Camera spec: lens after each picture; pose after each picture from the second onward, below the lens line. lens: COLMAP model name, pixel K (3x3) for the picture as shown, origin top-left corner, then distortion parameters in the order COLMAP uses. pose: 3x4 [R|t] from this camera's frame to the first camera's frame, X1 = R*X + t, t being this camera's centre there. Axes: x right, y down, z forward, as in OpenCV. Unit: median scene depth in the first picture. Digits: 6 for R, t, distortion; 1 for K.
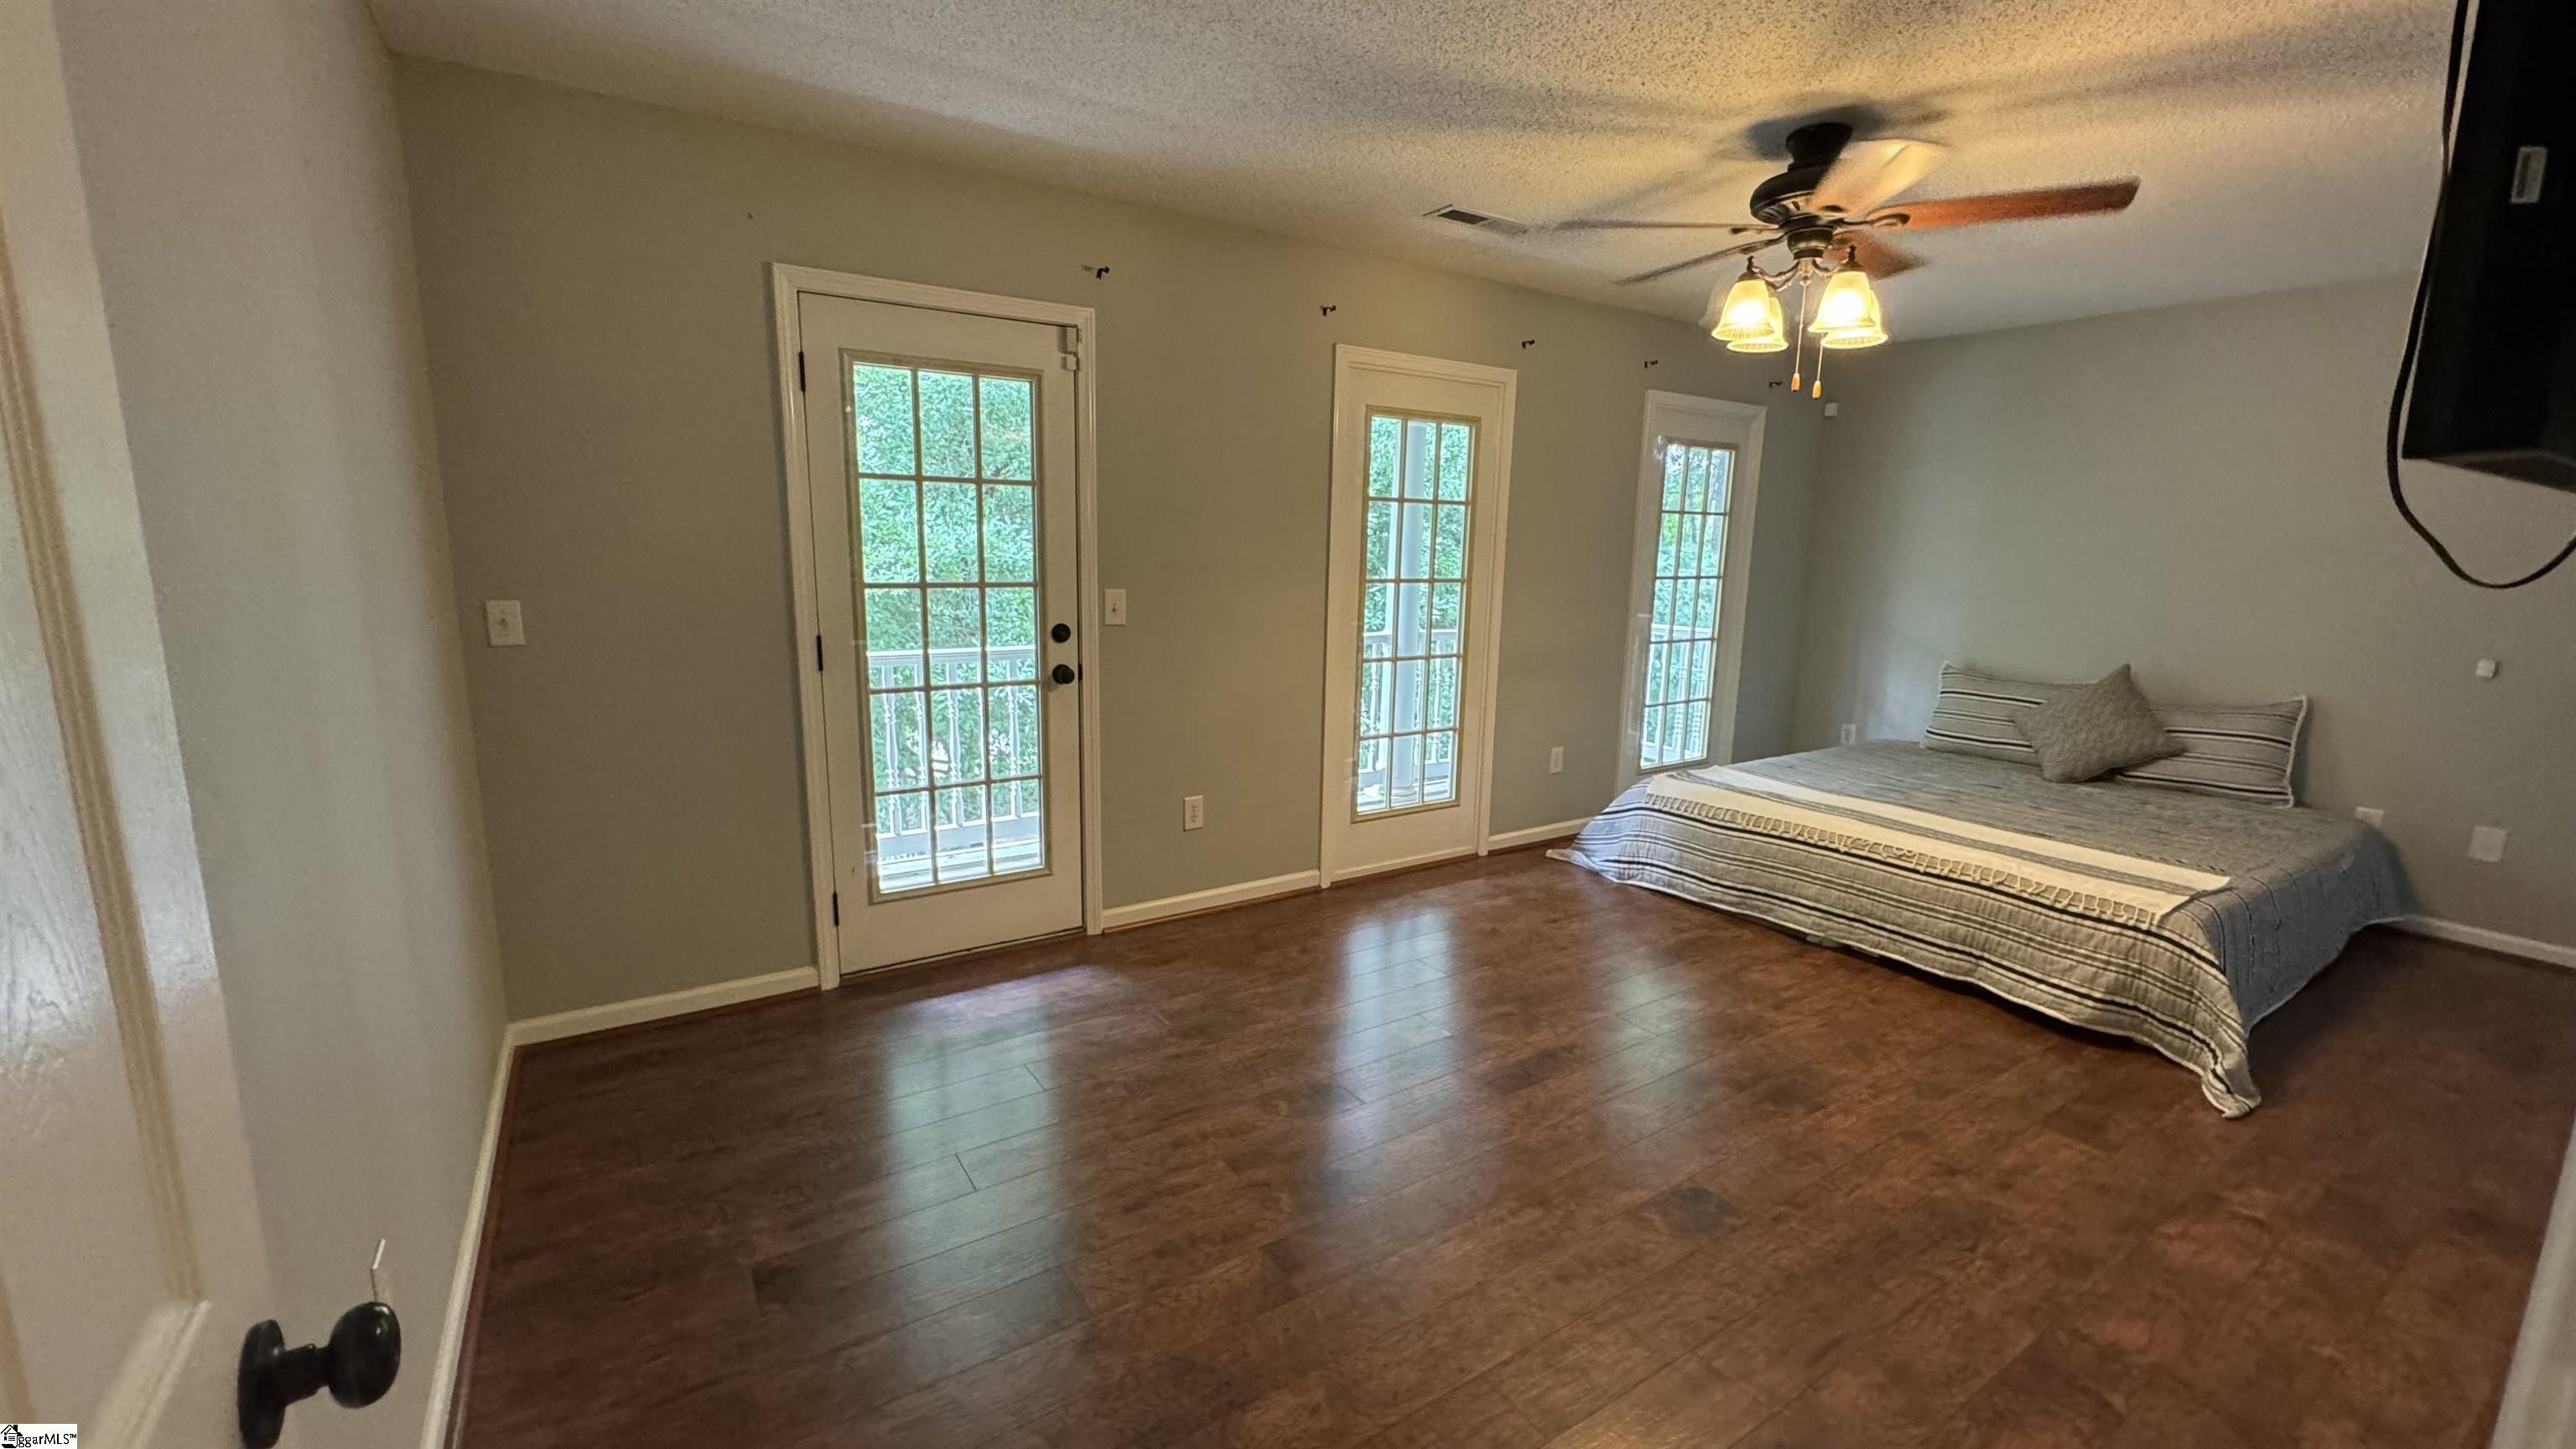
lens RADIAL K [[1024.3, 0, 1288.0], [0, 1024.3, 724.5], [0, 0, 1]] dist [-0.002410, 0.000104]
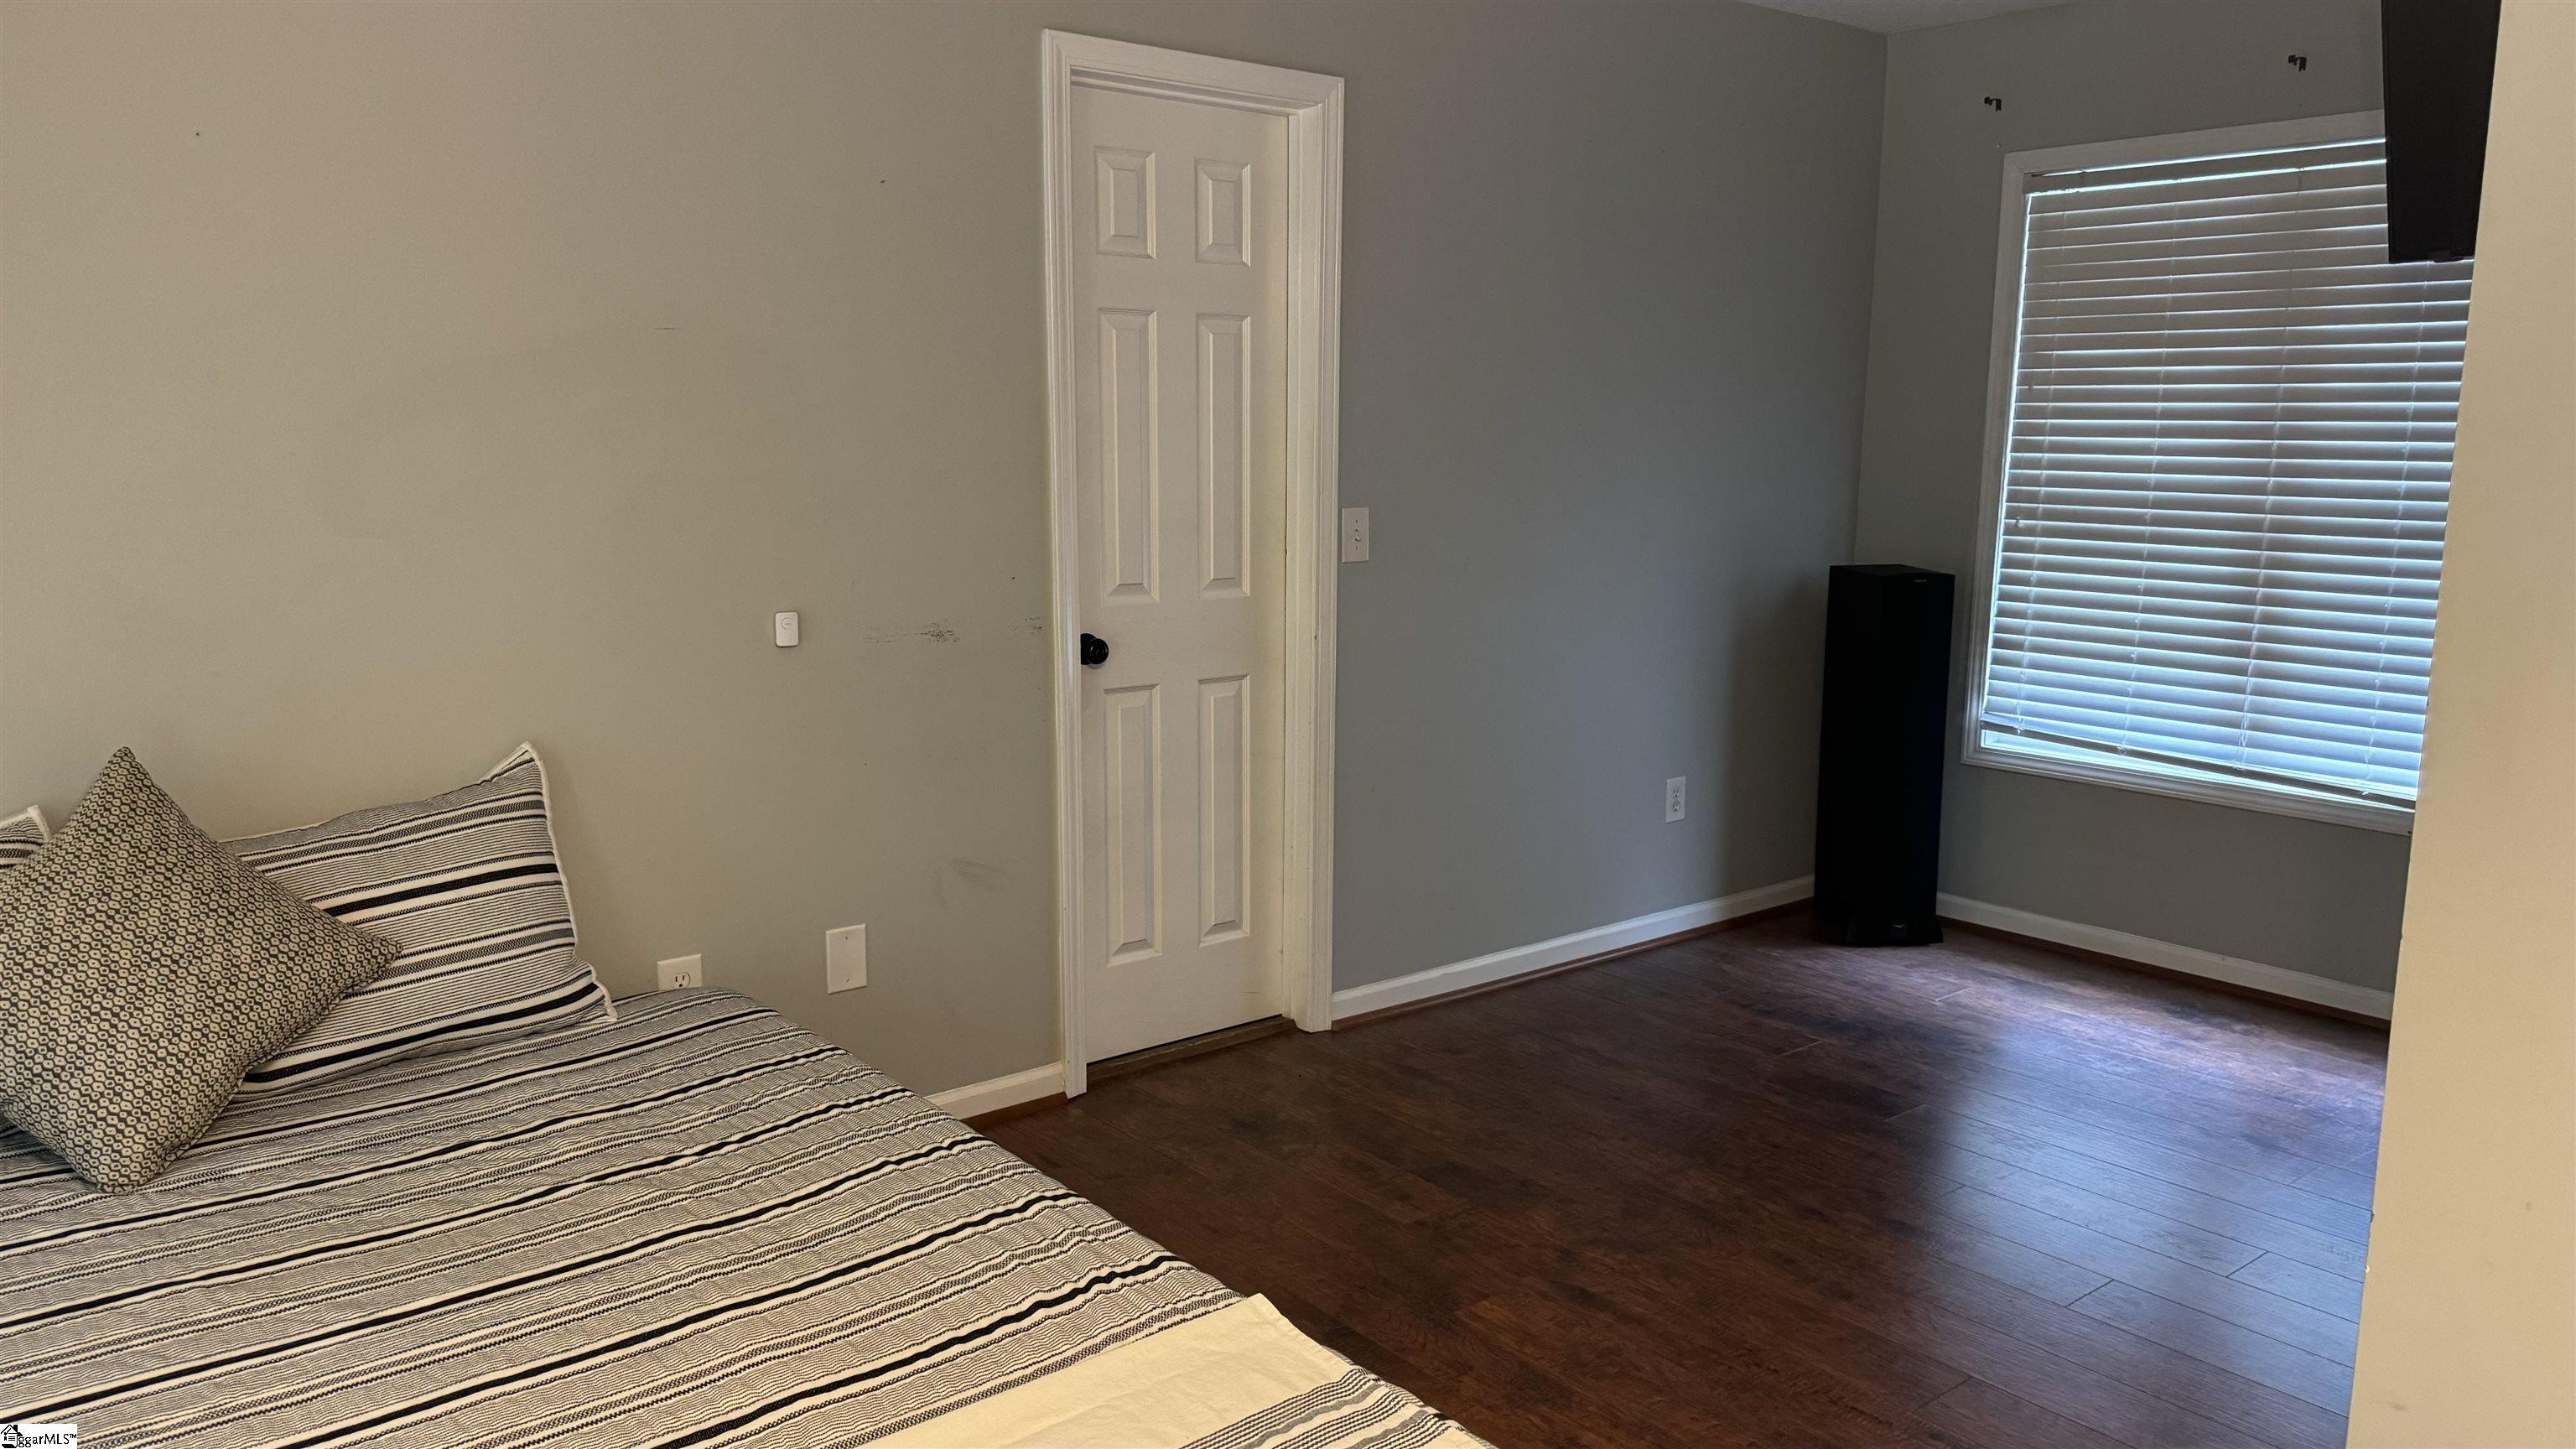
lens RADIAL K [[1817.0, 0, 1288.0], [0, 1817.0, 724.5], [0, 0, 1]] dist [0.000162, -0.000035]
pose [[-0.095975, -0.184373, 0.978159, 0.314286], [0.168948, 0.965420, 0.198548, -0.163582], [-0.980941, 0.184314, -0.061507, 0.935802]]
